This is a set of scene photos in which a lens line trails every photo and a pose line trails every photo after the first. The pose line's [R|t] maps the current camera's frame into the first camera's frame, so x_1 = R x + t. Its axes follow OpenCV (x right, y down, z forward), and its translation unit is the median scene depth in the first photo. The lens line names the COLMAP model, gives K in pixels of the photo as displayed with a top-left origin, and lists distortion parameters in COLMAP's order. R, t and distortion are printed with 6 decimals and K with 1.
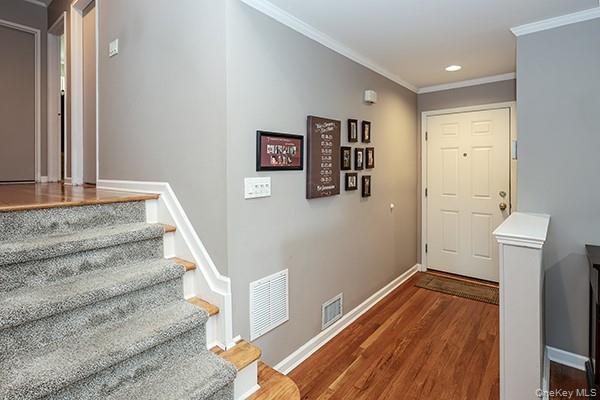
lens RADIAL K [[317.8, 0, 292.2], [0, 317.8, 162.4], [0, 0, 1]] dist [-0.005496, 0.000849]
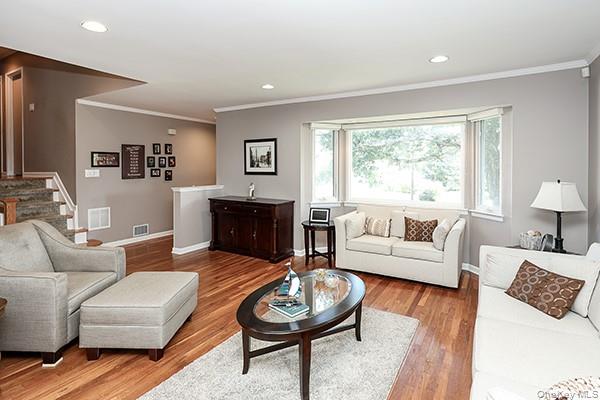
lens RADIAL K [[317.8, 0, 291.7], [0, 317.8, 170.3], [0, 0, 1]] dist [-0.005496, 0.000849]
pose [[0.988012, 0.004424, 0.154317, 0.896767], [-0.008133, 0.999693, 0.023409, -0.016350], [-0.154166, -0.024384, 0.987744, -1.476538]]
